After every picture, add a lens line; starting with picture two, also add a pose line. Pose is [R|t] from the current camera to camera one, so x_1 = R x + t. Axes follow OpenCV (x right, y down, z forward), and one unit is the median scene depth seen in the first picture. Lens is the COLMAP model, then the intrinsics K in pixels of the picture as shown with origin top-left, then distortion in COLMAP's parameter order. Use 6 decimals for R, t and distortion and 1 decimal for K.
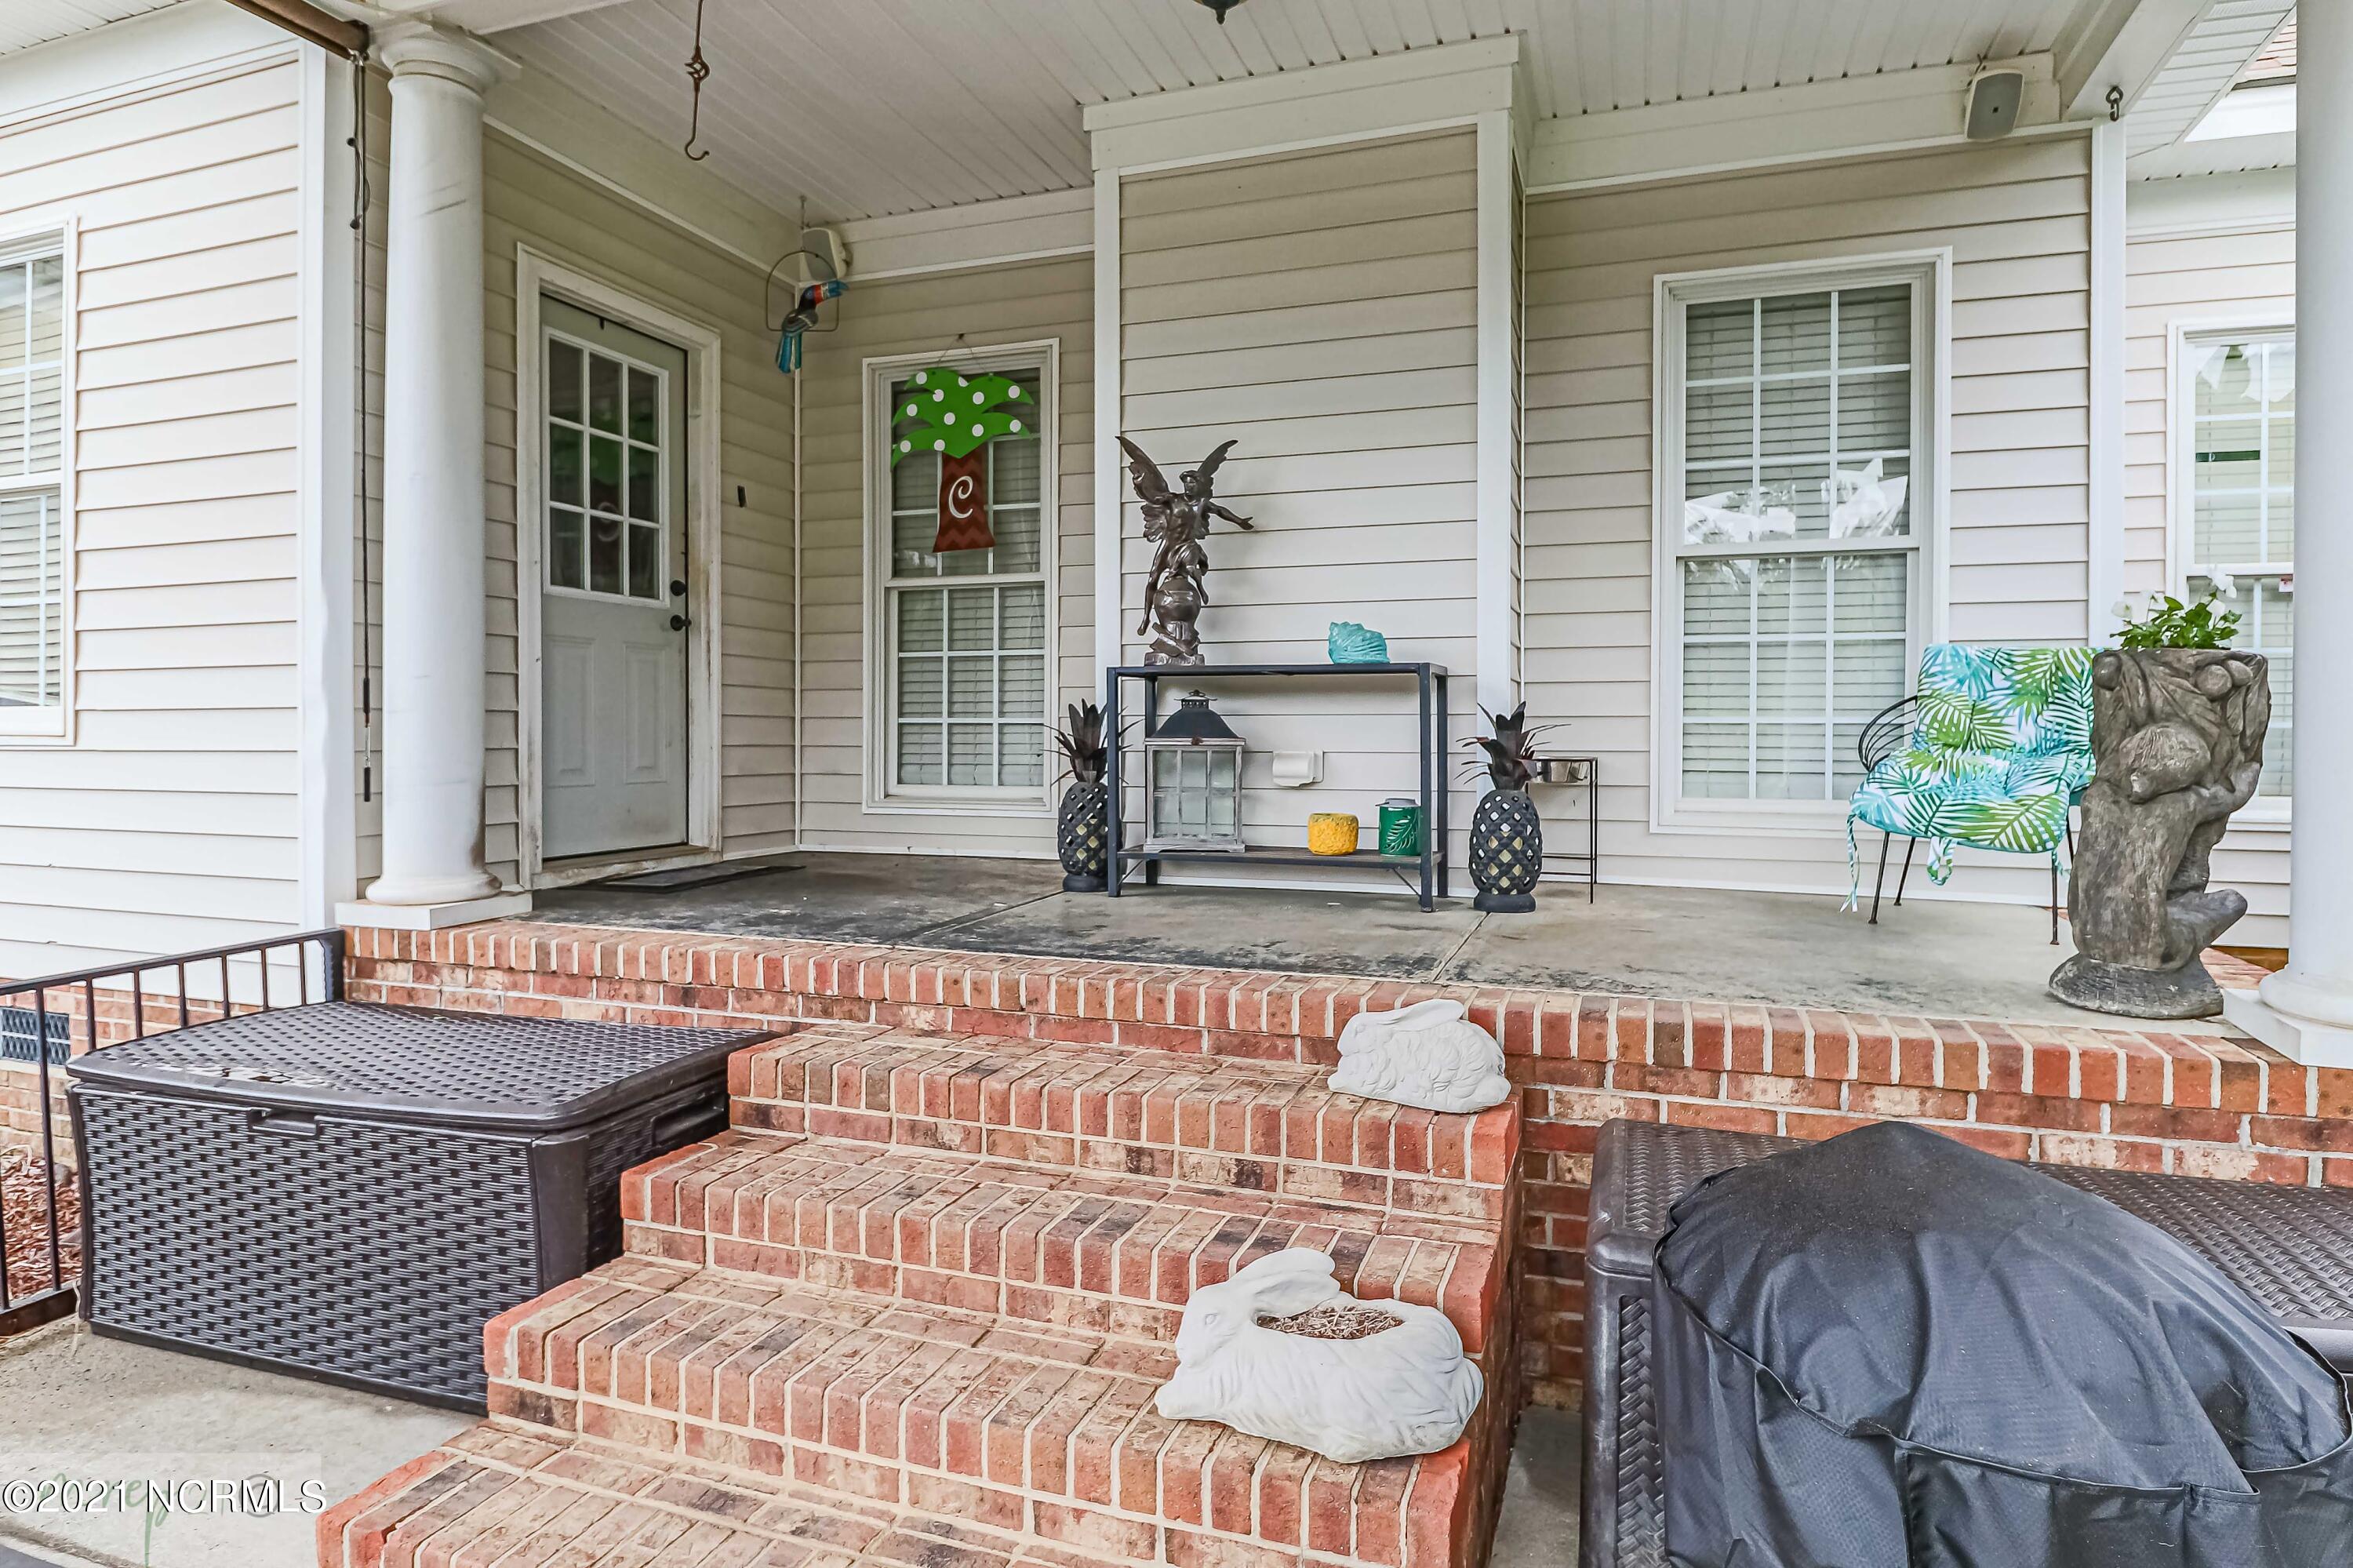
lens RADIAL K [[1158.0, 0, 1245.5], [0, 1158.0, 764.1], [0, 0, 1]] dist [0.000170, -0.011823]
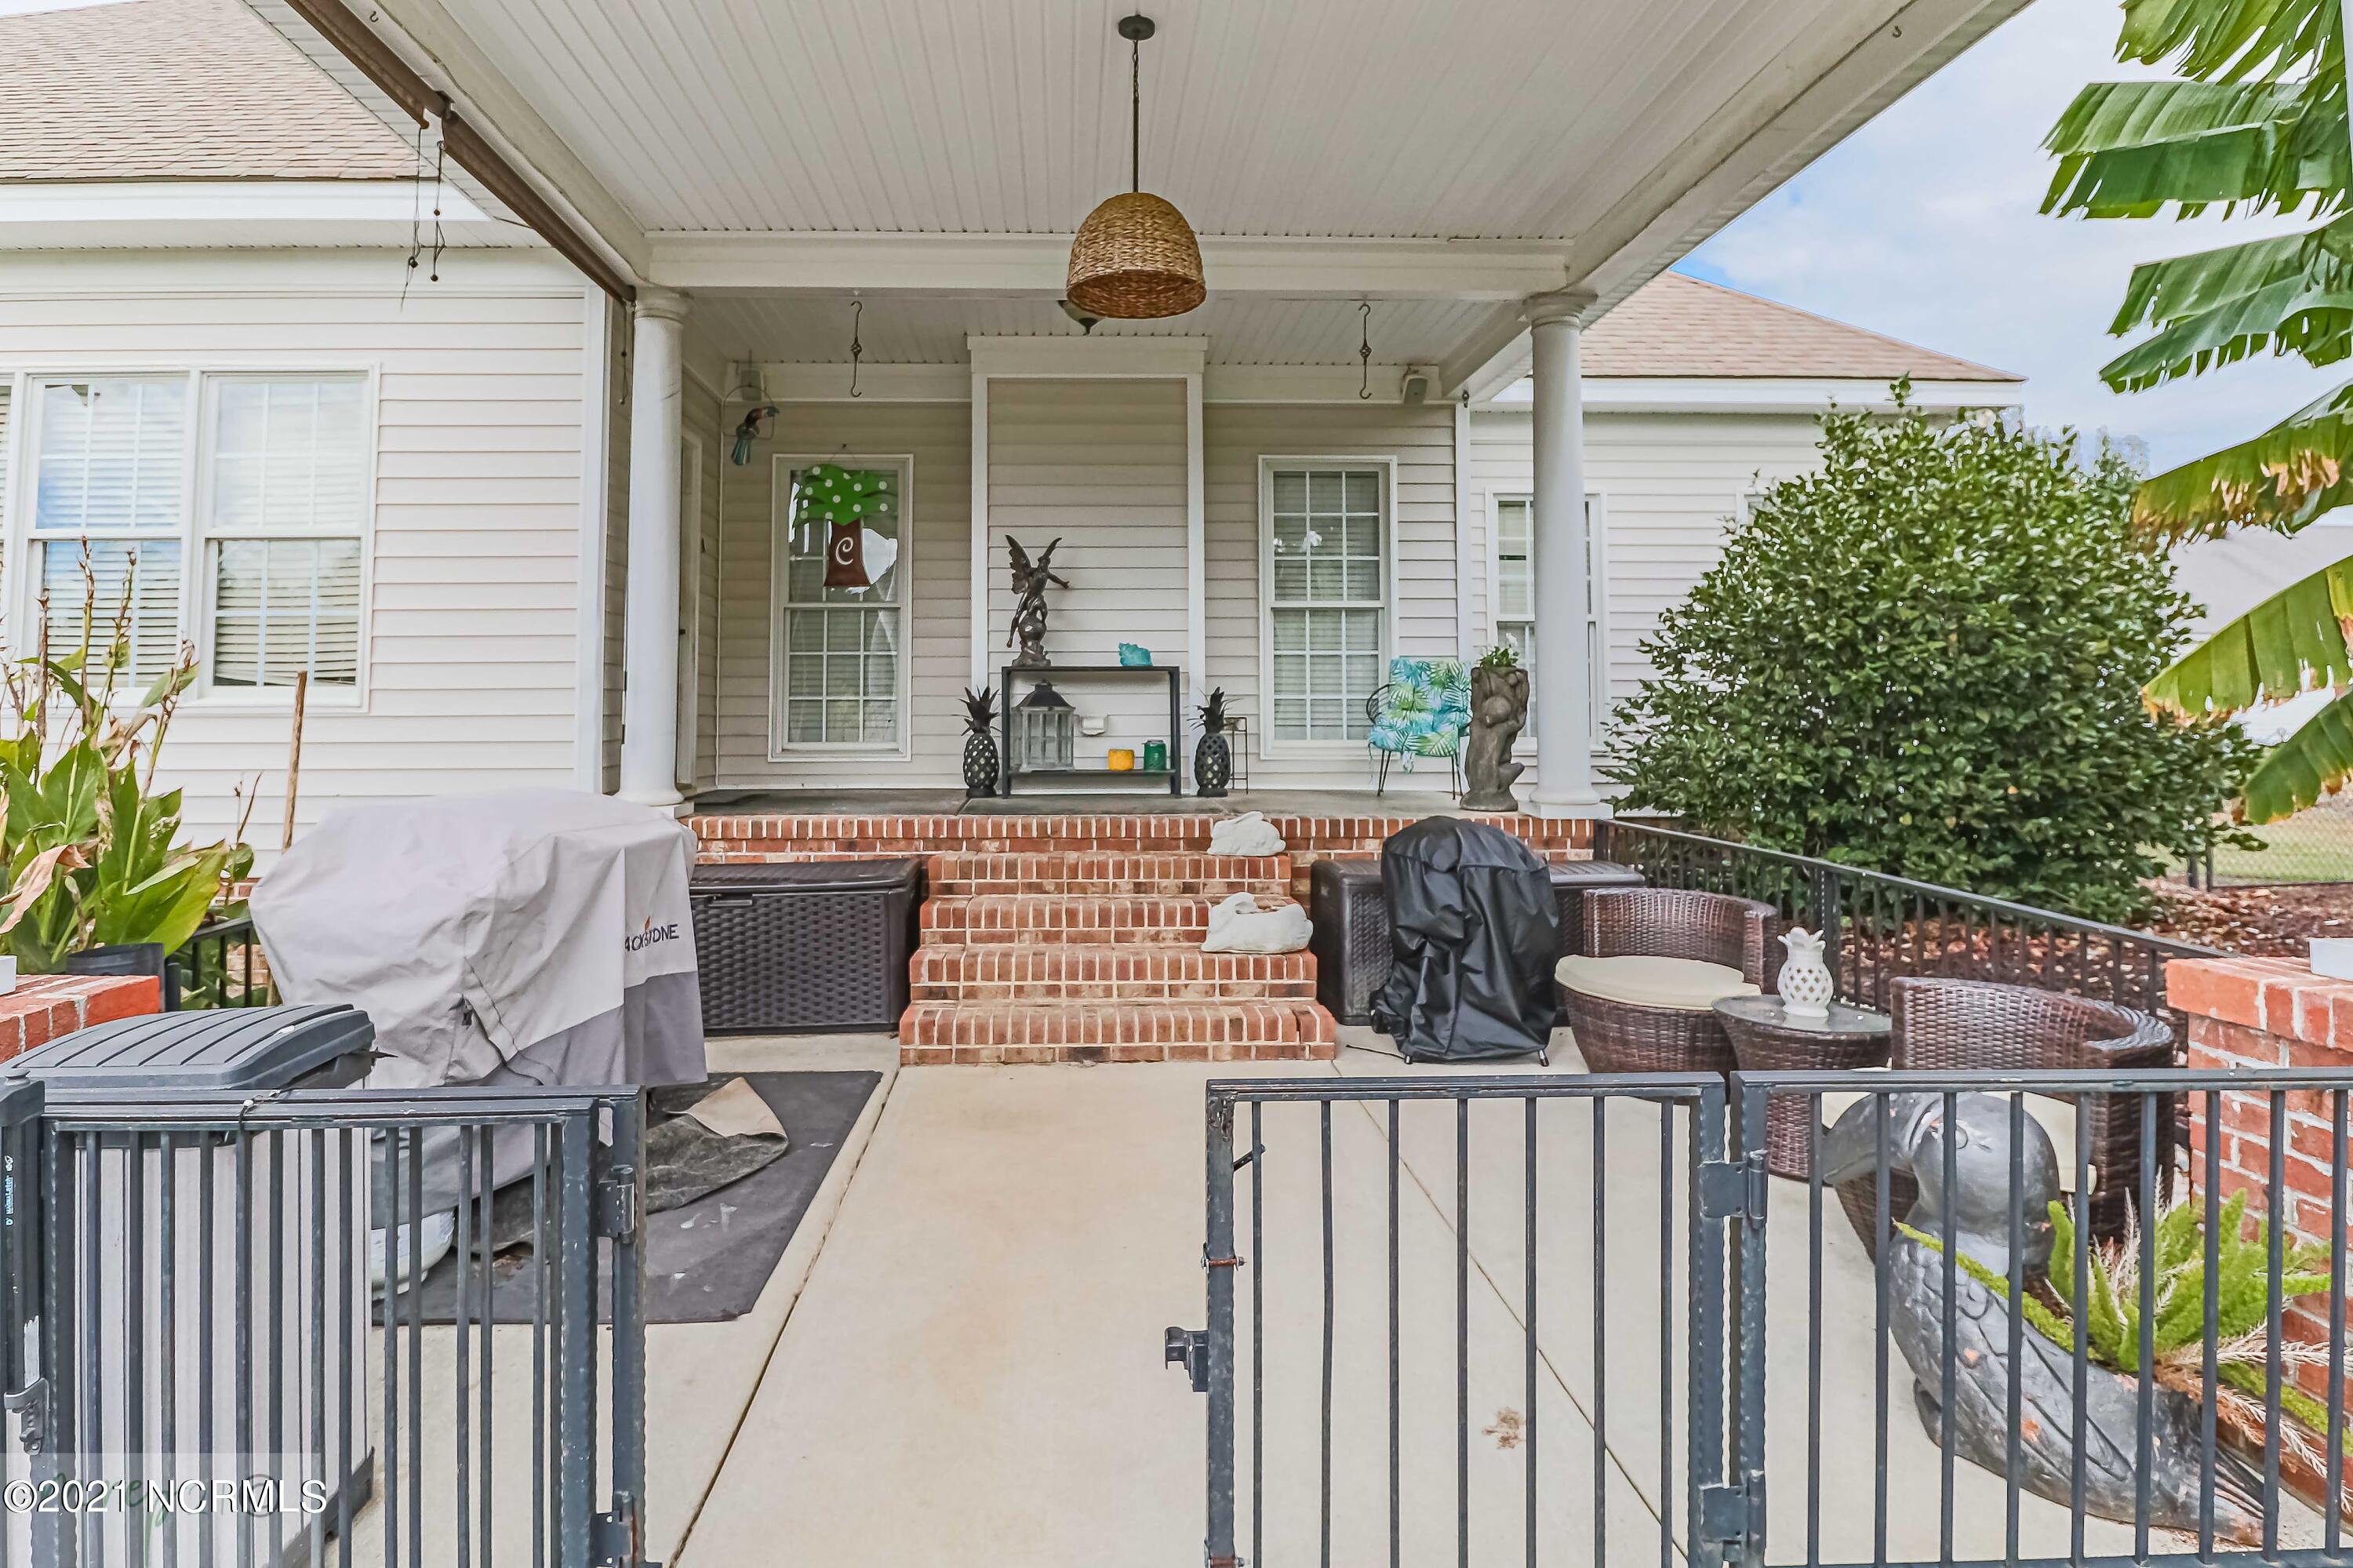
lens RADIAL K [[1131.7, 0, 1175.6], [0, 1131.7, 706.5], [0, 0, 1]] dist [0.000120, -0.000050]
pose [[0.915514, -0.003603, 0.402269, -0.562164], [0.018306, 0.999297, -0.032711, 0.037012], [-0.401868, 0.037311, 0.914937, -0.657815]]
